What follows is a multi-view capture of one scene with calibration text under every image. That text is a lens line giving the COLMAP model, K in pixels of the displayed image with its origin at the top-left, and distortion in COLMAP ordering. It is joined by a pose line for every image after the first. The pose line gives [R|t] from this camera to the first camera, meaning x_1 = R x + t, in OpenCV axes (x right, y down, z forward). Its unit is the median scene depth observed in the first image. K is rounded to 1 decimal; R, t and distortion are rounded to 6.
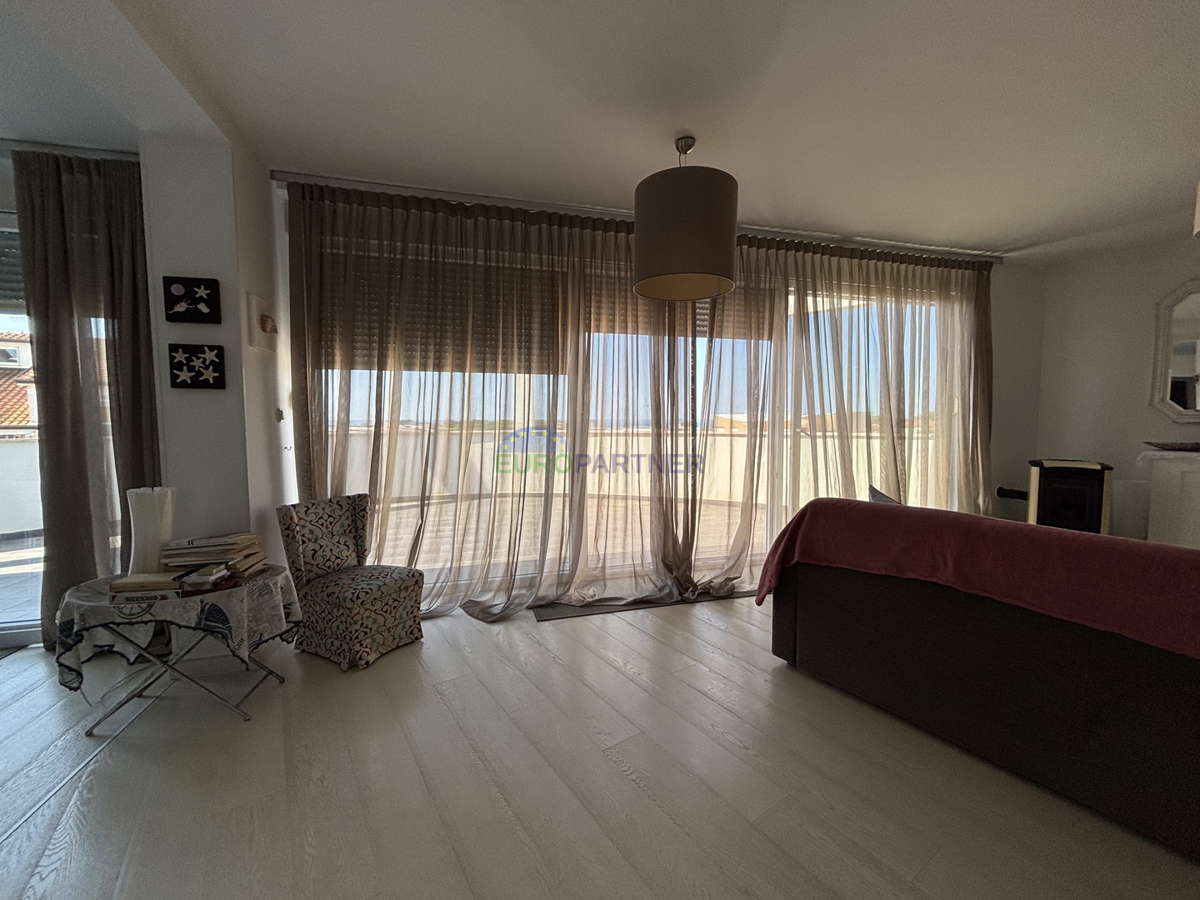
lens RADIAL K [[483.0, 0, 599.7], [0, 483.0, 449.7], [0, 0, 1]] dist [-0.002998, 0.001091]
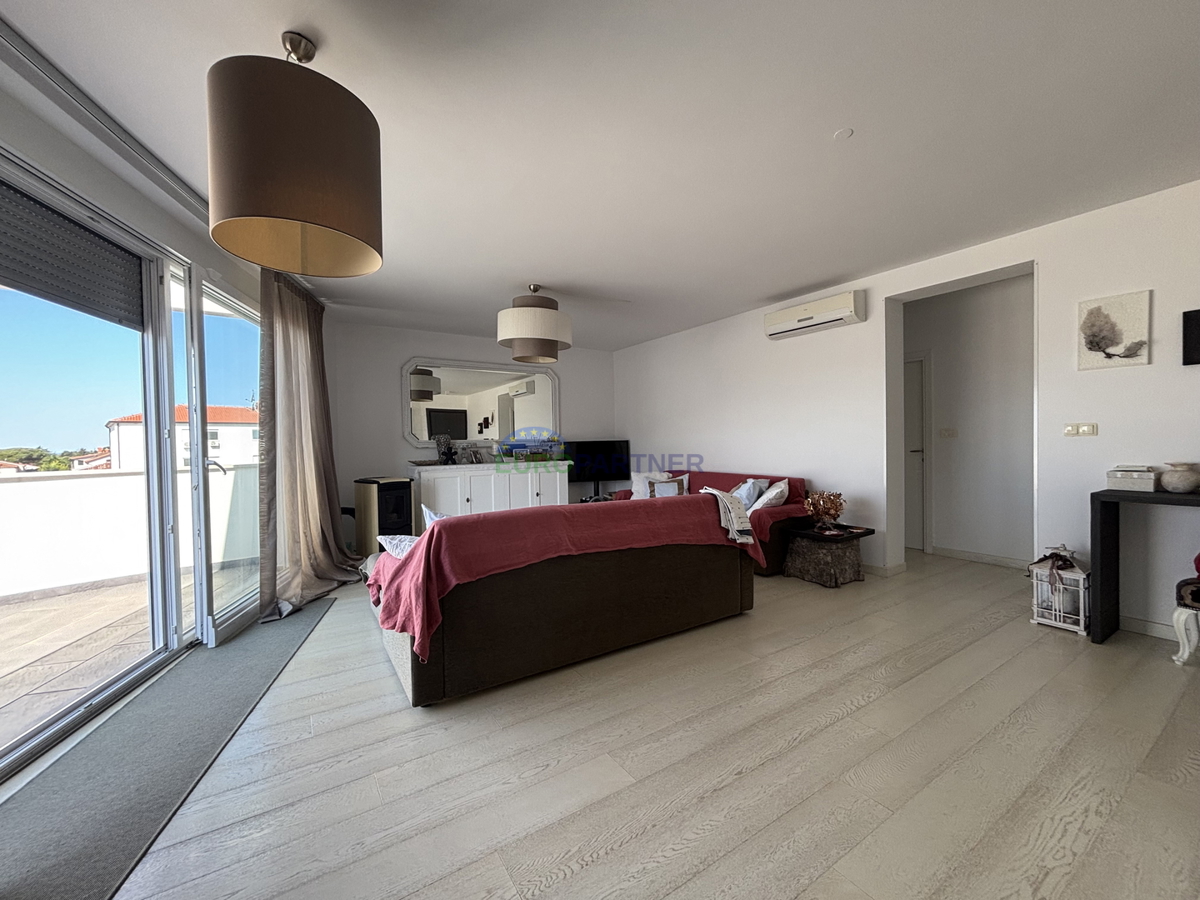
lens RADIAL K [[483.0, 0, 597.8], [0, 483.0, 449.8], [0, 0, 1]] dist [-0.002998, 0.001091]
pose [[0.022828, -0.013021, 0.999655, -0.484269], [0.082160, 0.996557, 0.011105, -0.026871], [-0.996358, 0.081878, 0.023819, 0.577949]]
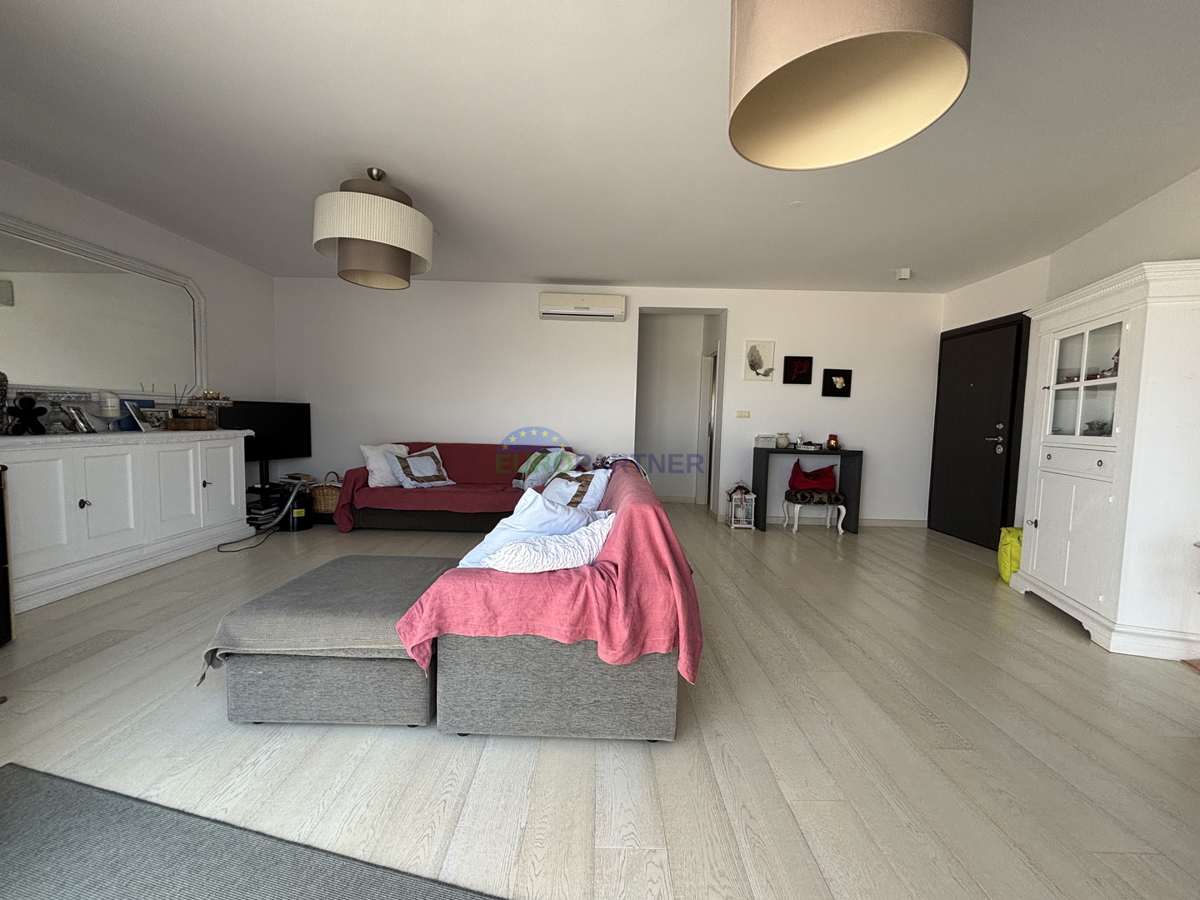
lens RADIAL K [[483.0, 0, 604.5], [0, 483.0, 448.7], [0, 0, 1]] dist [-0.002998, 0.001091]
pose [[-0.828333, -0.051511, 0.557863, 0.065980], [0.014483, 0.993462, 0.113238, -0.062054], [-0.560049, 0.101878, -0.822172, 1.487674]]
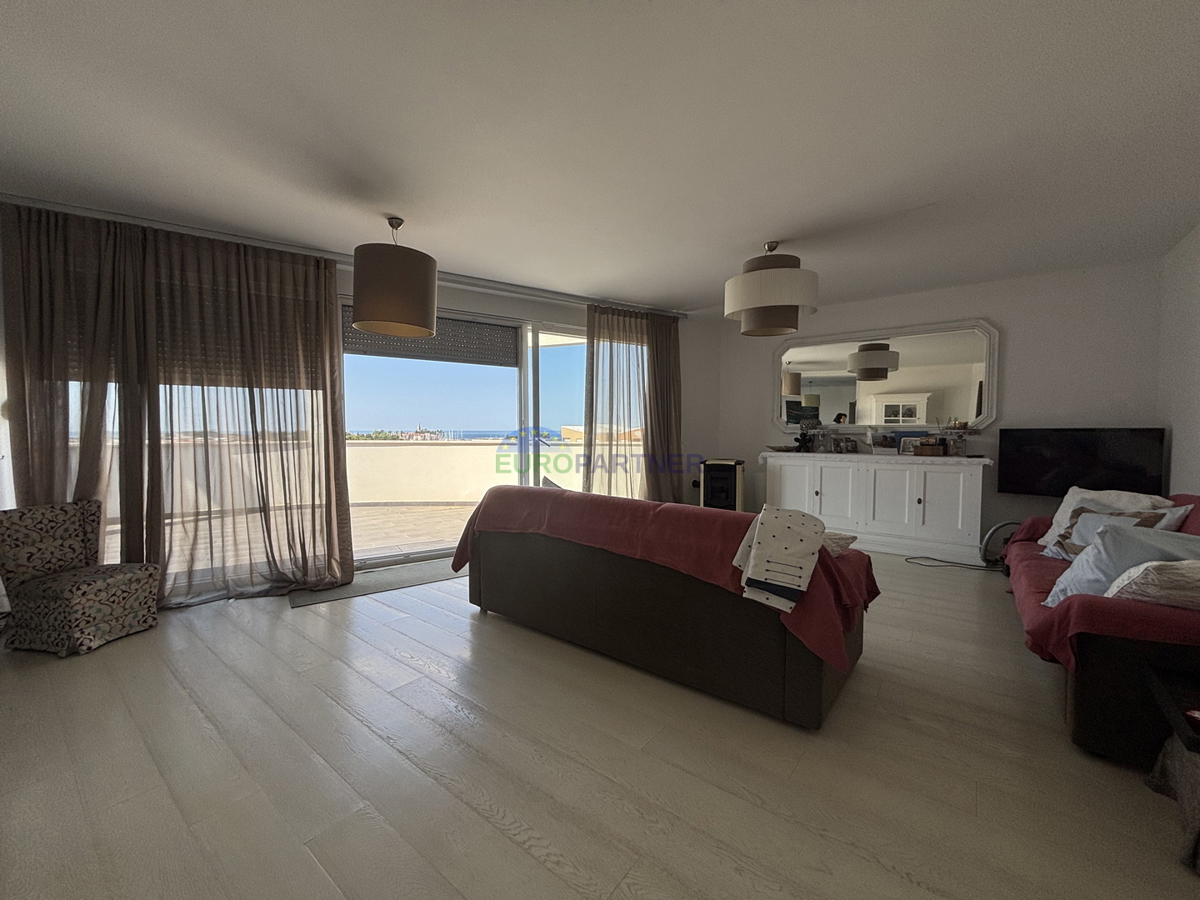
lens RADIAL K [[483.0, 0, 600.7], [0, 483.0, 449.5], [0, 0, 1]] dist [-0.002998, 0.001091]
pose [[0.954395, -0.010647, 0.298358, 0.293320], [0.018199, 0.999580, -0.022546, 0.028801], [-0.297993, 0.026947, 0.954188, -0.392363]]
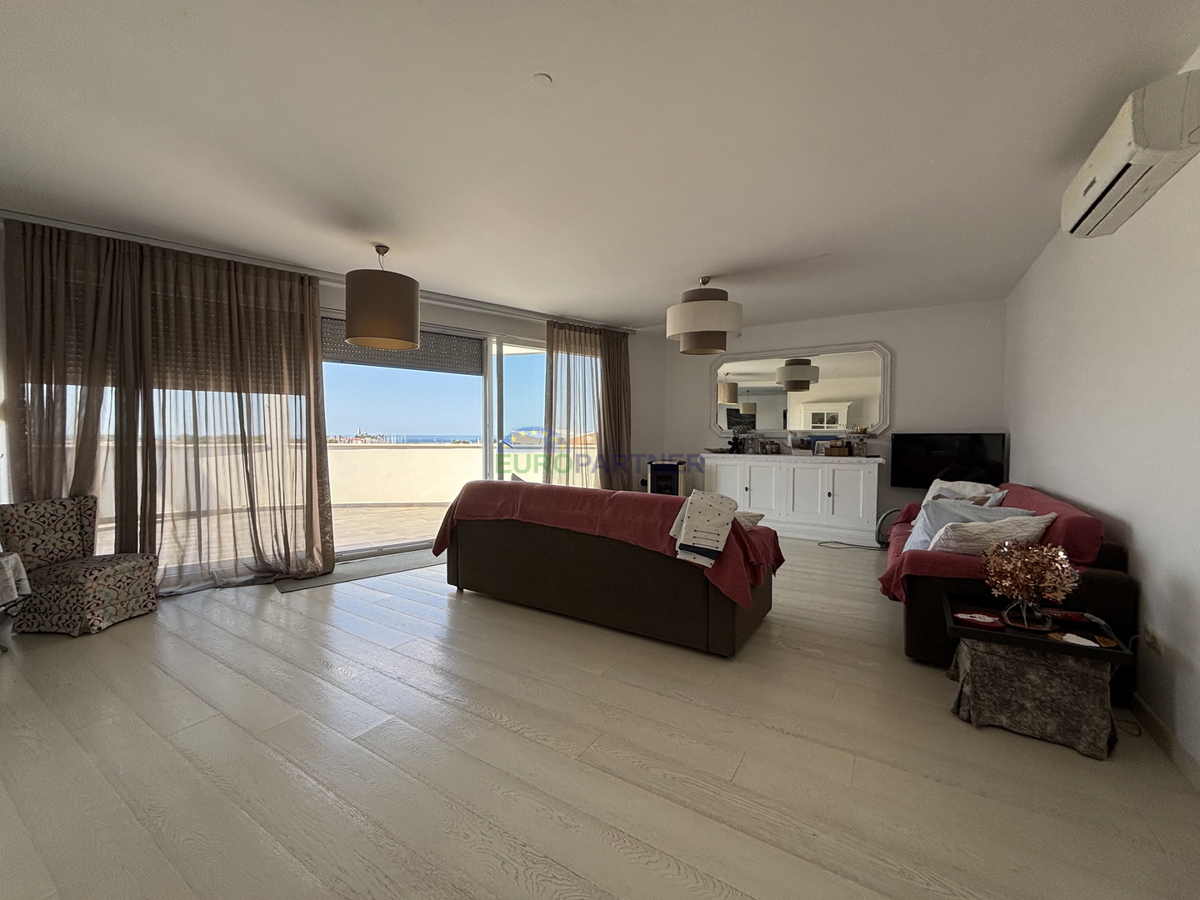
lens RADIAL K [[483.0, 0, 602.2], [0, 483.0, 450.5], [0, 0, 1]] dist [-0.002998, 0.001091]
pose [[0.917265, -0.007654, 0.398203, 0.188776], [0.021077, 0.999347, -0.029343, 0.050147], [-0.397719, 0.035308, 0.916828, -0.596888]]
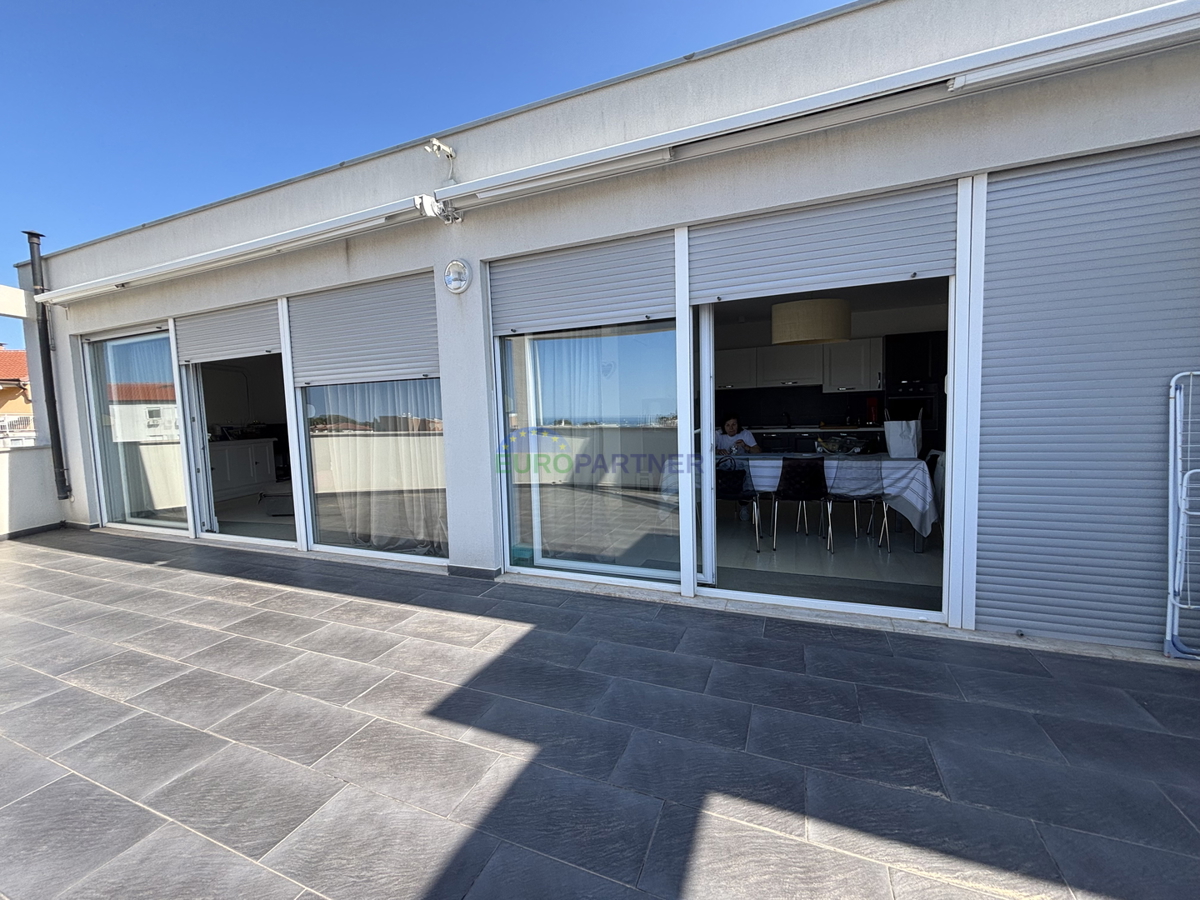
lens RADIAL K [[483.0, 0, 599.6], [0, 483.0, 447.7], [0, 0, 1]] dist [-0.002998, 0.001091]
pose [[-0.788602, -0.014152, 0.614741, -2.017775], [0.075404, 0.989964, 0.119520, -0.125654], [-0.610263, 0.140608, -0.779620, 2.106175]]
